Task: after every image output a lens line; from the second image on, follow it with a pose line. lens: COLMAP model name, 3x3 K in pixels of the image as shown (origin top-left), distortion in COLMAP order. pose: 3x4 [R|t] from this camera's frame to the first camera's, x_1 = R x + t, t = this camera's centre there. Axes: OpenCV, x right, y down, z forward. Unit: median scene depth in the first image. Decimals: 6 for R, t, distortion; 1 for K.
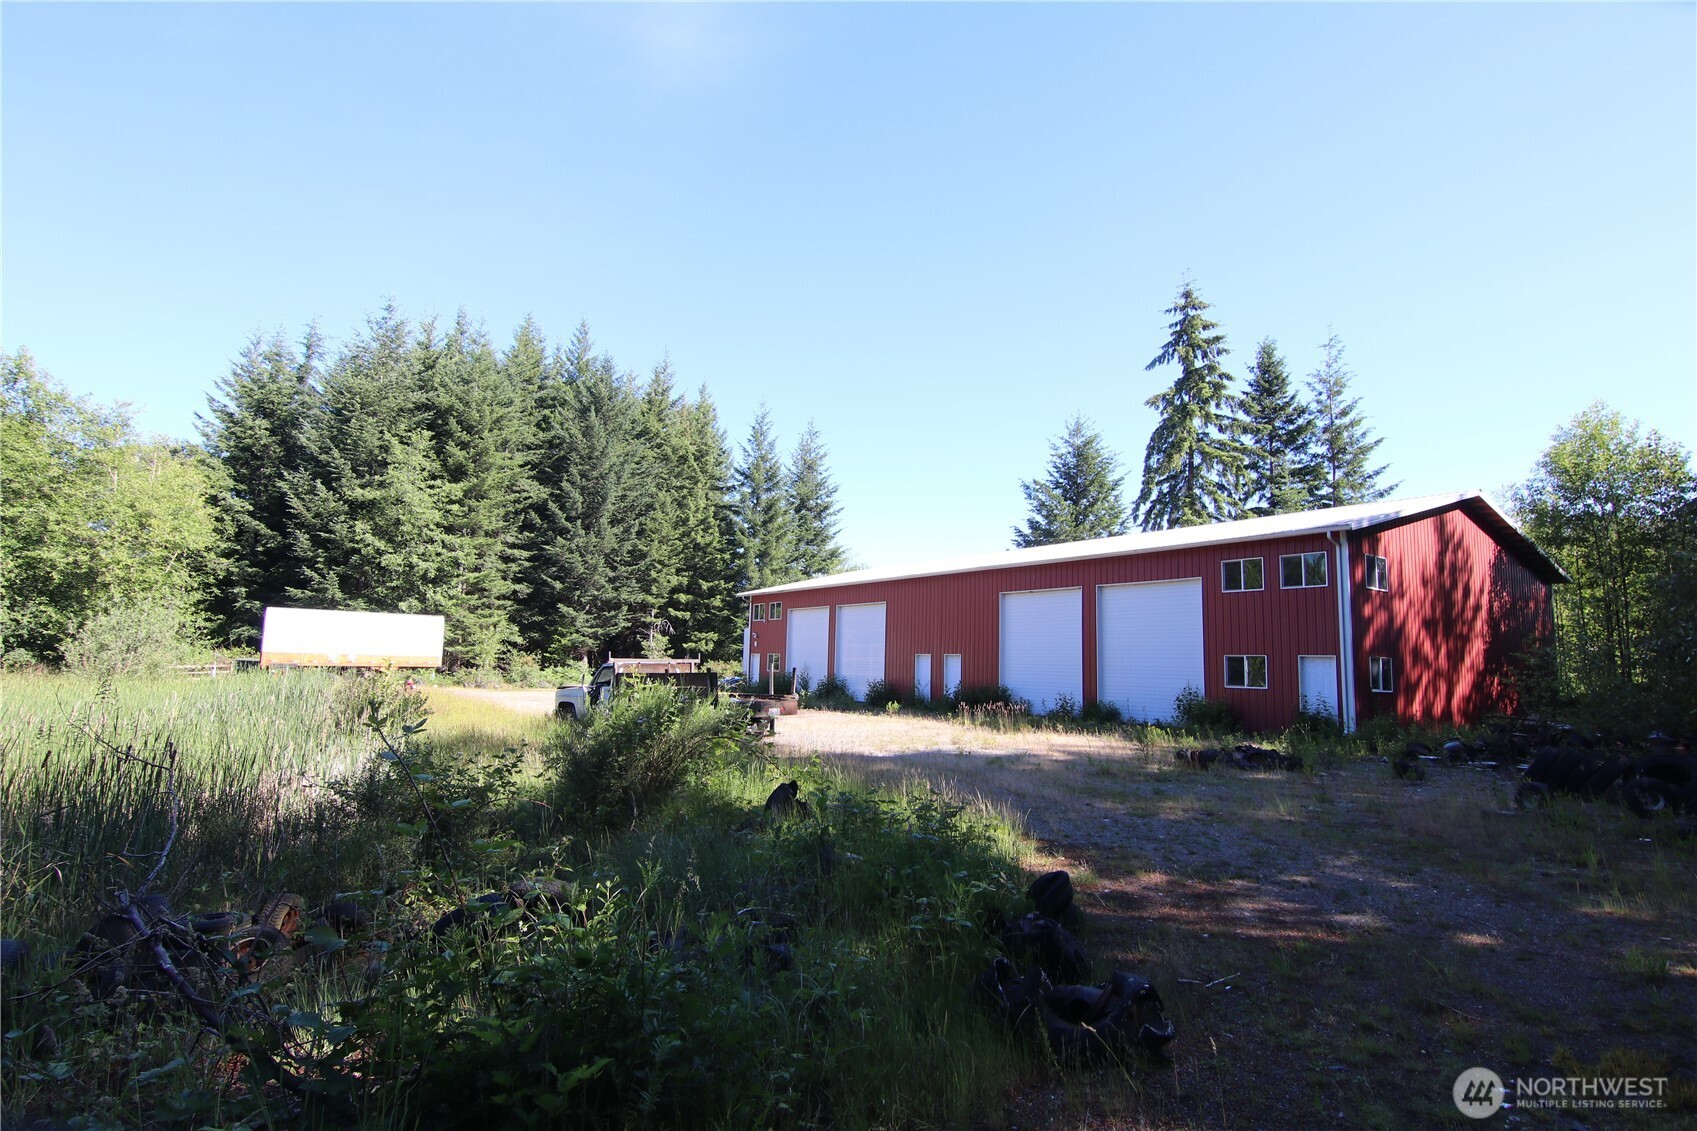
lens RADIAL K [[874.6, 0, 842.5], [0, 874.6, 566.9], [0, 0, 1]] dist [-0.010842, -0.002351]
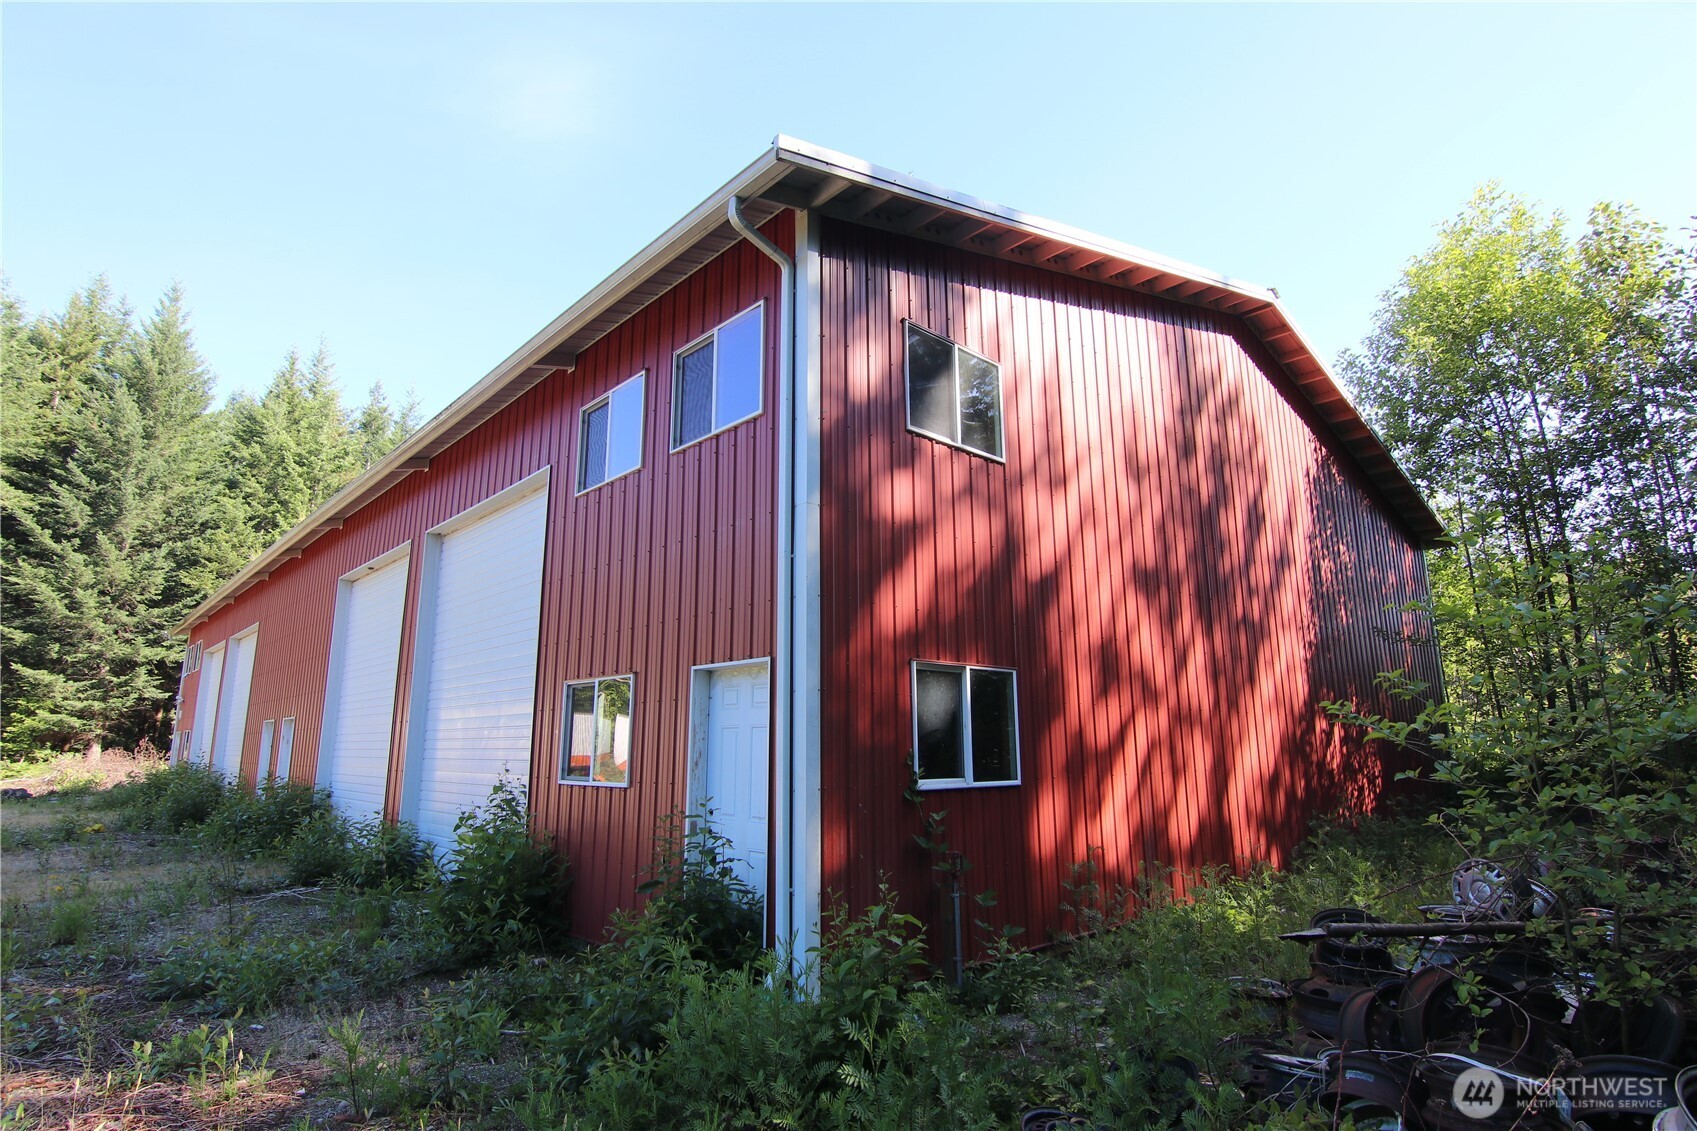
lens RADIAL K [[874.6, 0, 847.3], [0, 874.6, 563.9], [0, 0, 1]] dist [-0.010842, -0.002351]
pose [[0.991196, -0.009825, 0.132041, 0.262102], [0.021357, 0.996048, -0.086210, 0.045716], [-0.130672, 0.088271, 0.987488, 0.343636]]
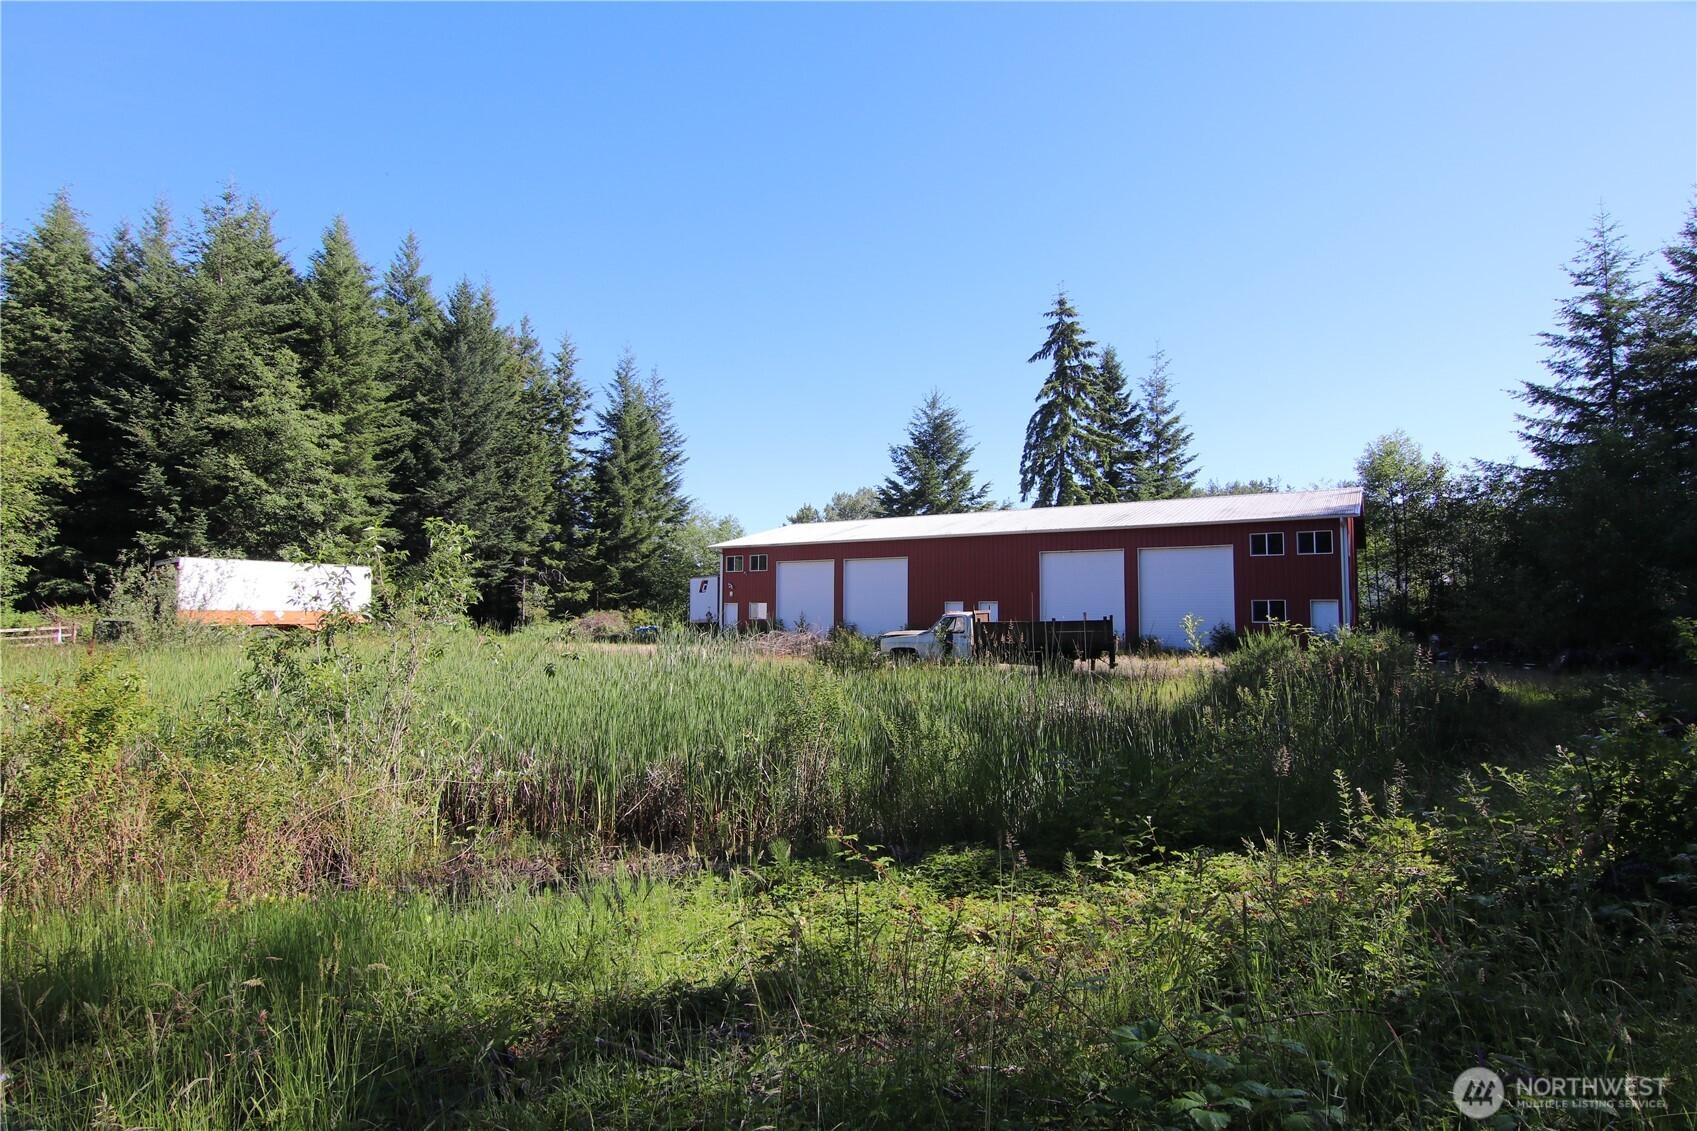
lens RADIAL K [[874.6, 0, 849.8], [0, 874.6, 564.2], [0, 0, 1]] dist [-0.010842, -0.002351]
pose [[0.919804, 0.002543, 0.392371, -0.362386], [-0.026612, 0.998081, 0.055916, -0.009760], [-0.391476, -0.061874, 0.918106, -0.022450]]
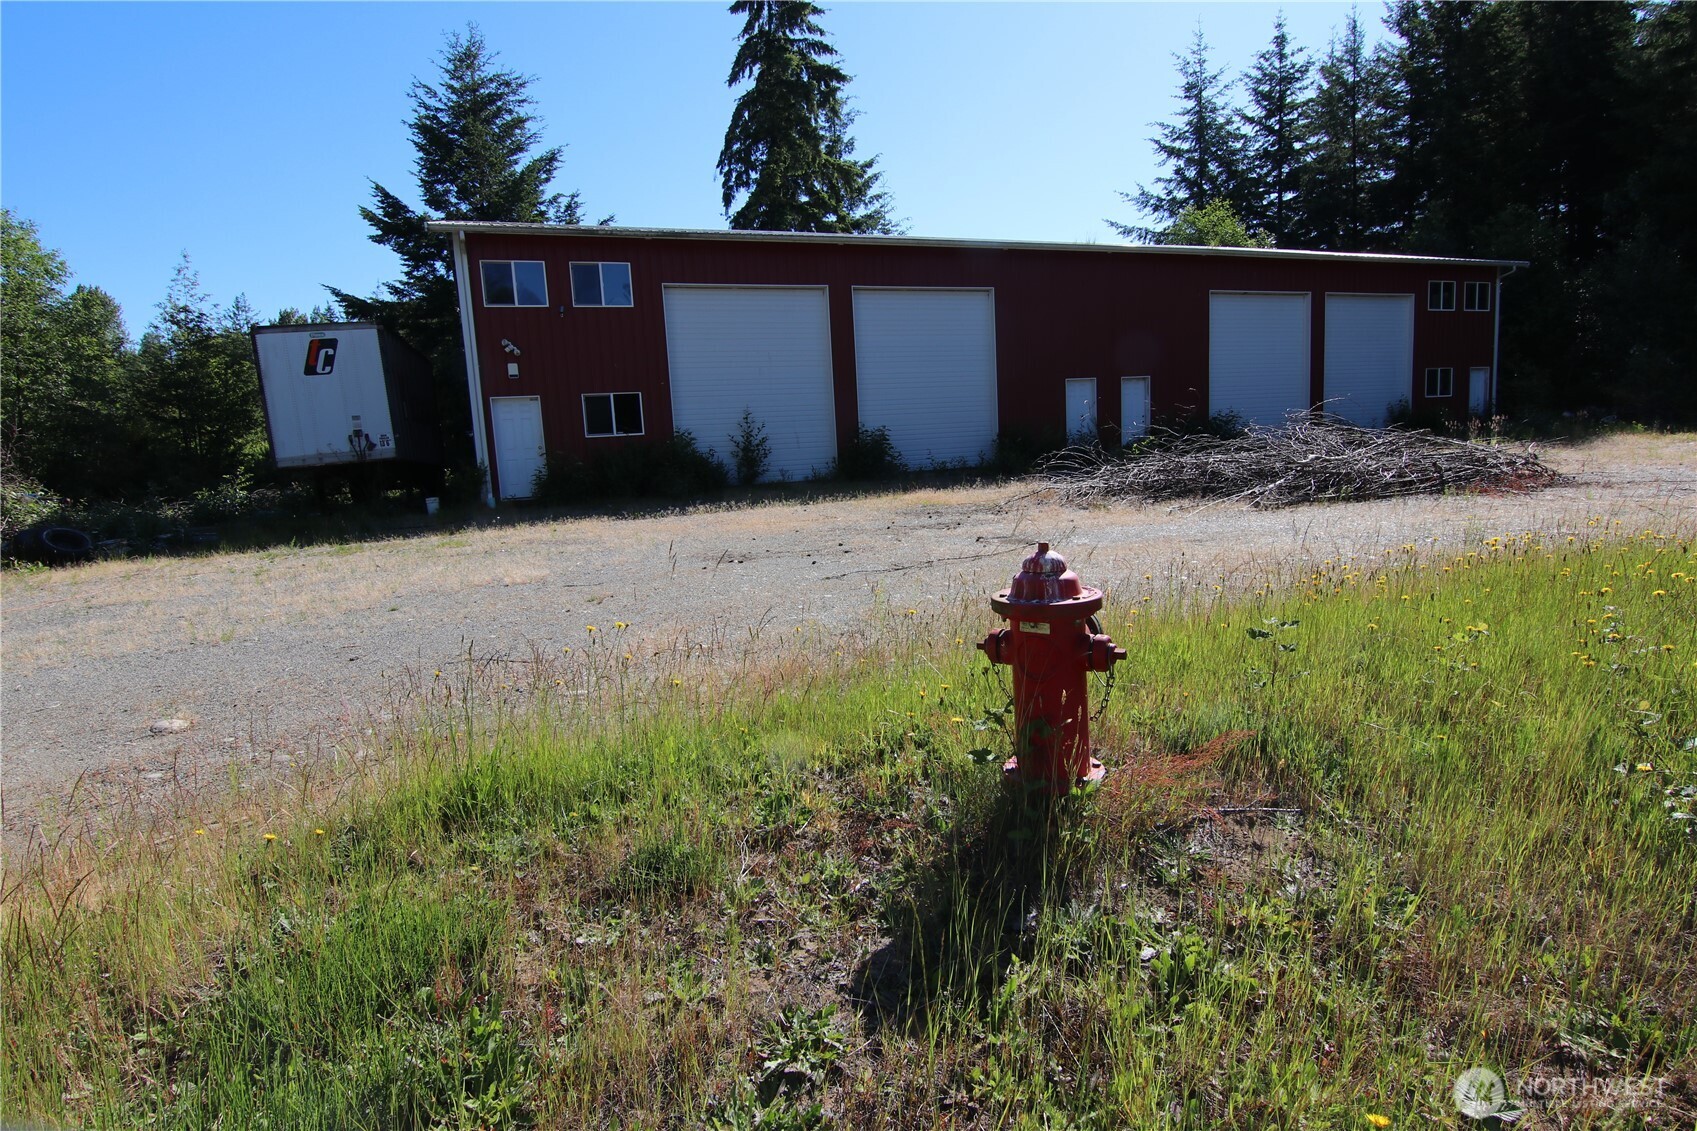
lens RADIAL K [[874.6, 0, 844.3], [0, 874.6, 552.4], [0, 0, 1]] dist [-0.010842, -0.002351]
pose [[0.251563, -0.166865, 0.953348, -0.416797], [-0.055708, 0.980896, 0.186386, 0.082159], [-0.966236, -0.099997, 0.237461, 0.719317]]
